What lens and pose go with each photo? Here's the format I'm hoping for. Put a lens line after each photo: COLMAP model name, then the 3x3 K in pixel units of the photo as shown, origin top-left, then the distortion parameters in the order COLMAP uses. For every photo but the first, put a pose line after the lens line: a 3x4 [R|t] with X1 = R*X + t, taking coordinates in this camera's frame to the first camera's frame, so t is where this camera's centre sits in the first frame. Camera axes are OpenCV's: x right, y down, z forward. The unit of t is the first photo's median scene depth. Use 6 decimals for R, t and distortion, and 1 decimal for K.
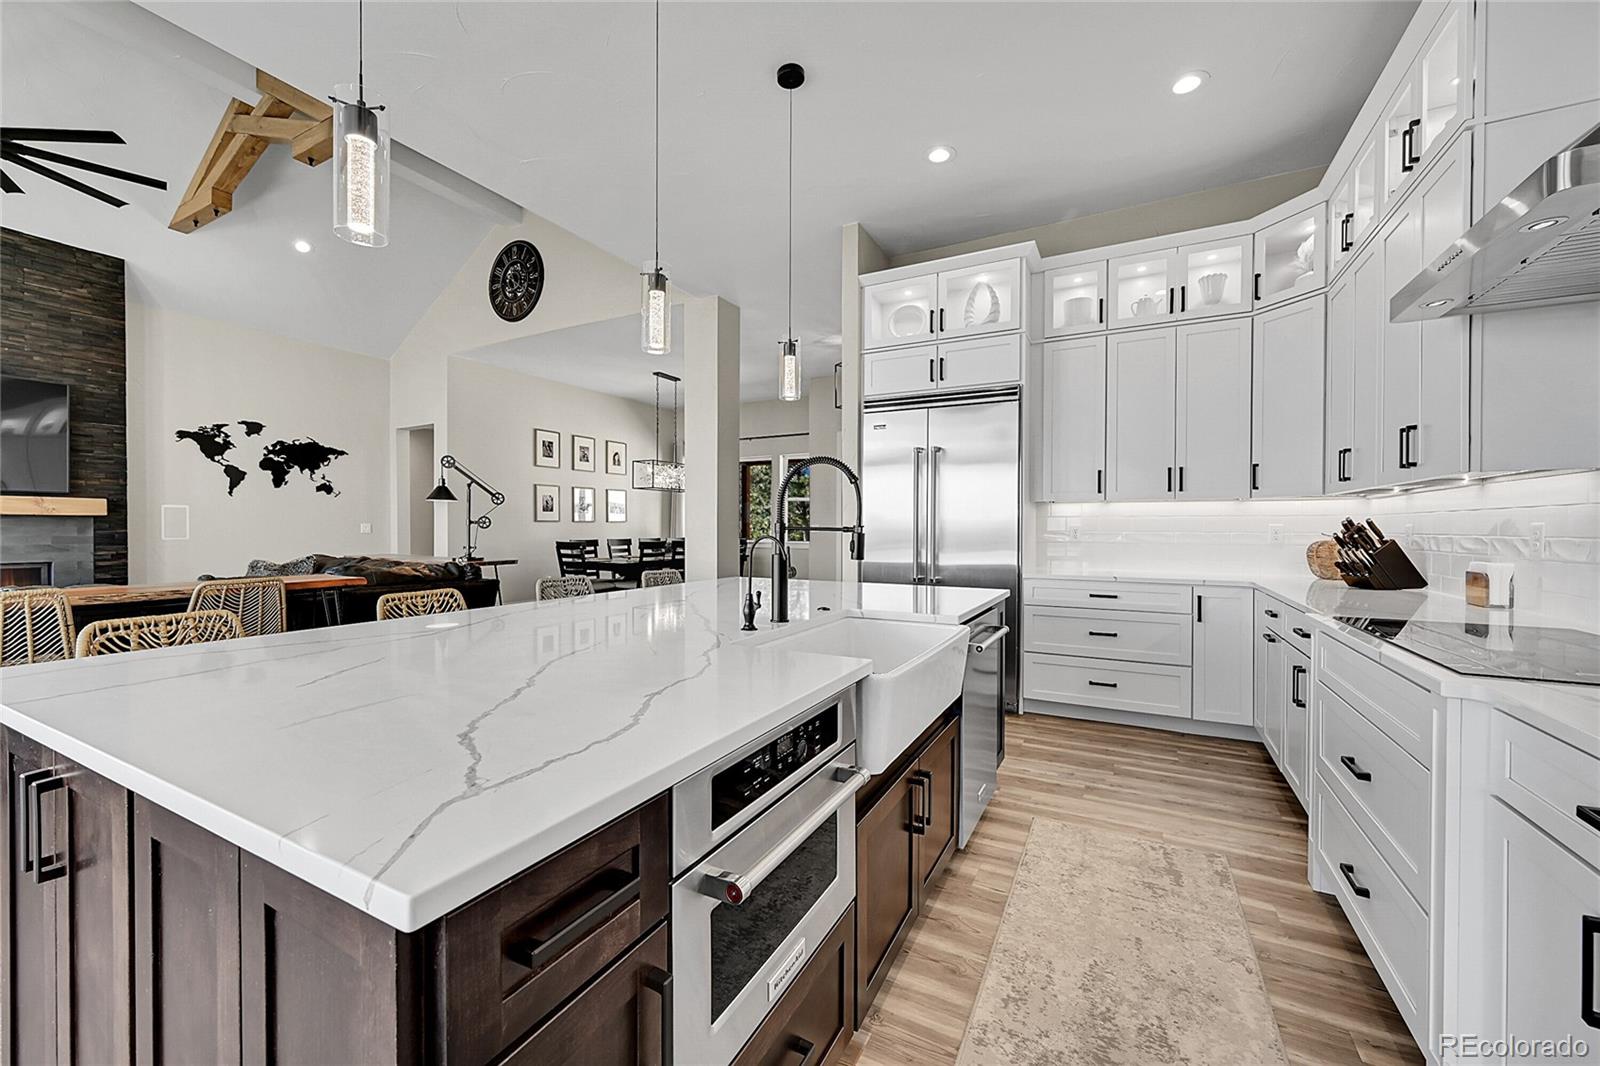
lens RADIAL K [[628.0, 0, 797.1], [0, 628.0, 534.8], [0, 0, 1]] dist [-0.001008, 0.000067]
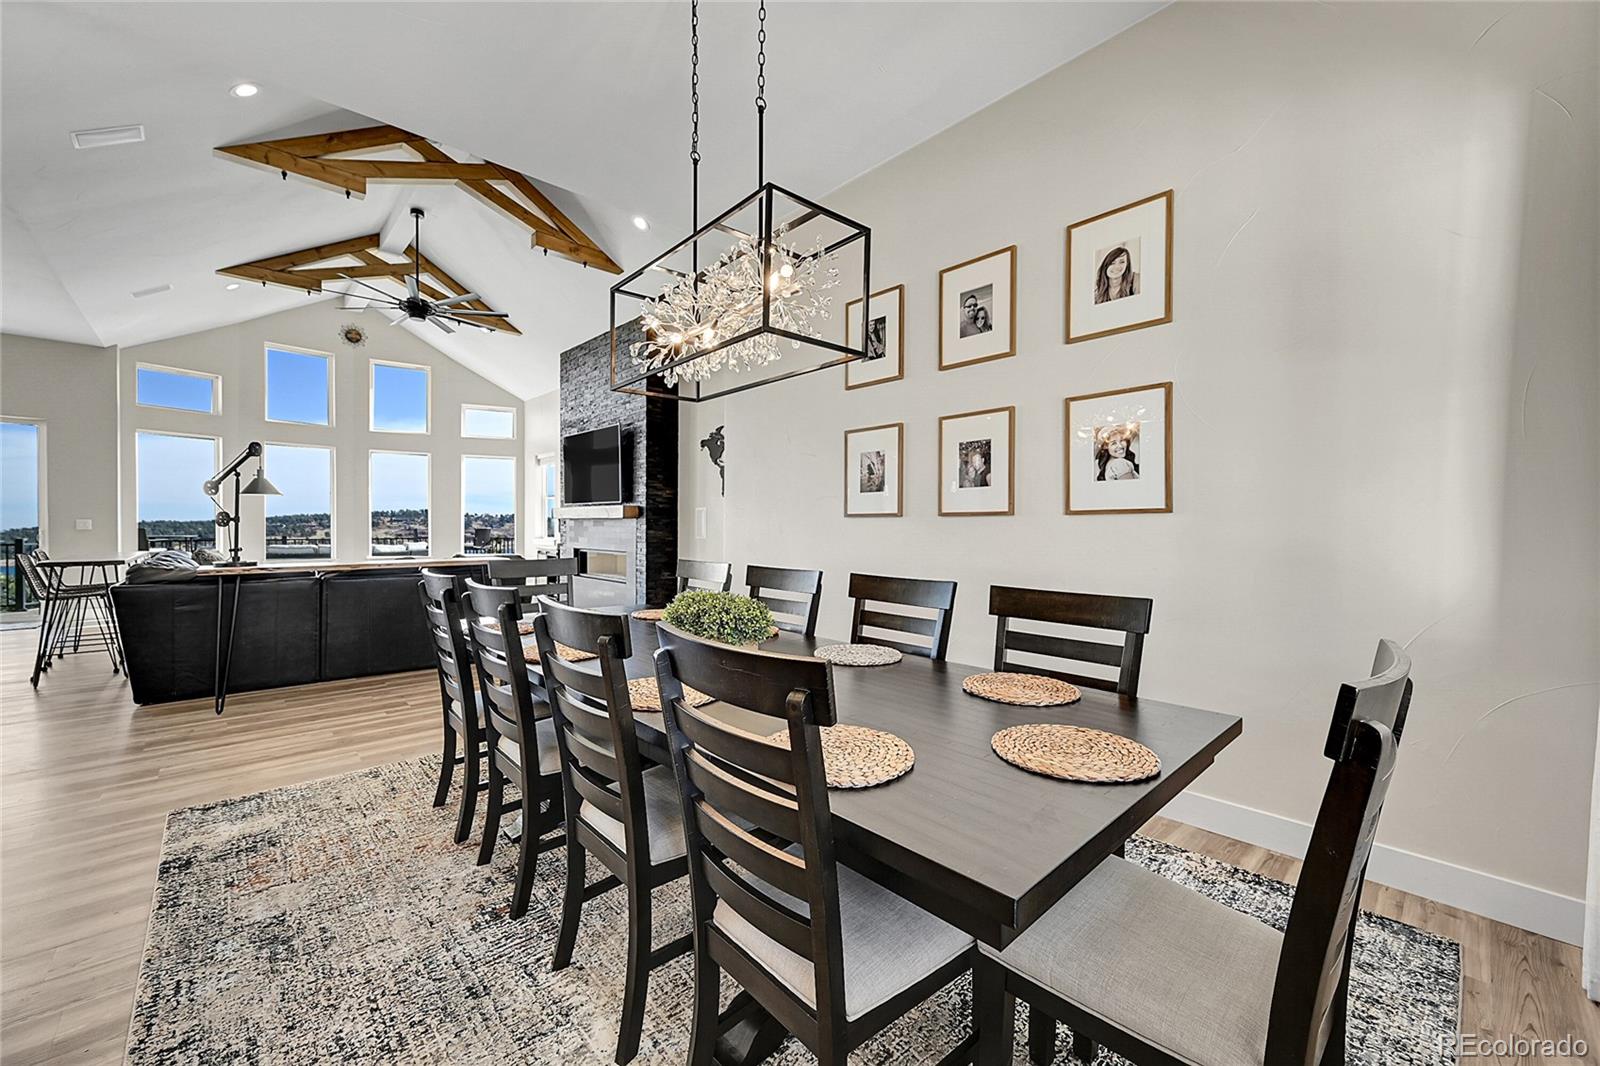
lens RADIAL K [[628.0, 0, 797.1], [0, 628.0, 534.8], [0, 0, 1]] dist [-0.001008, 0.000067]
pose [[-0.328569, 0.012567, -0.944396, 0.015598], [-0.012445, 0.999767, 0.017634, -0.018560], [0.944398, 0.017547, -0.328336, 1.391096]]
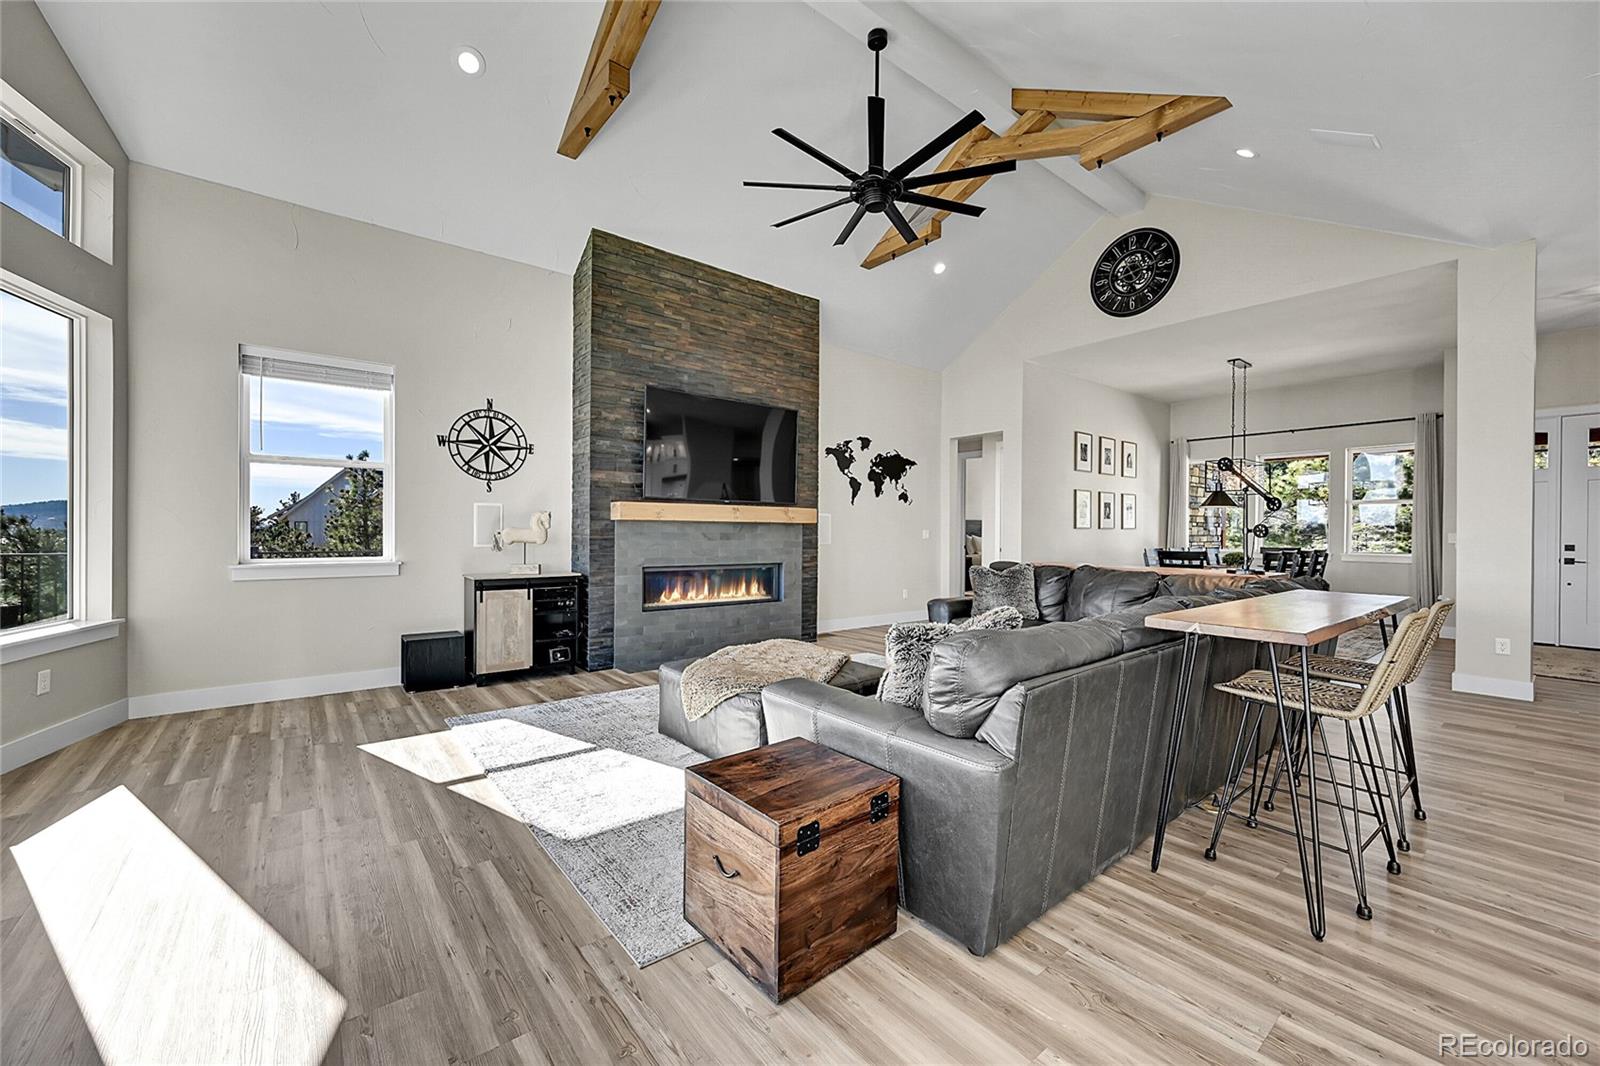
lens RADIAL K [[628.0, 0, 797.1], [0, 628.0, 534.8], [0, 0, 1]] dist [-0.001008, 0.000067]
pose [[0.920388, 0.007206, -0.390940, -0.537083], [-0.010364, 0.999928, -0.005967, -0.001633], [0.390869, 0.009544, 0.920397, -0.056484]]
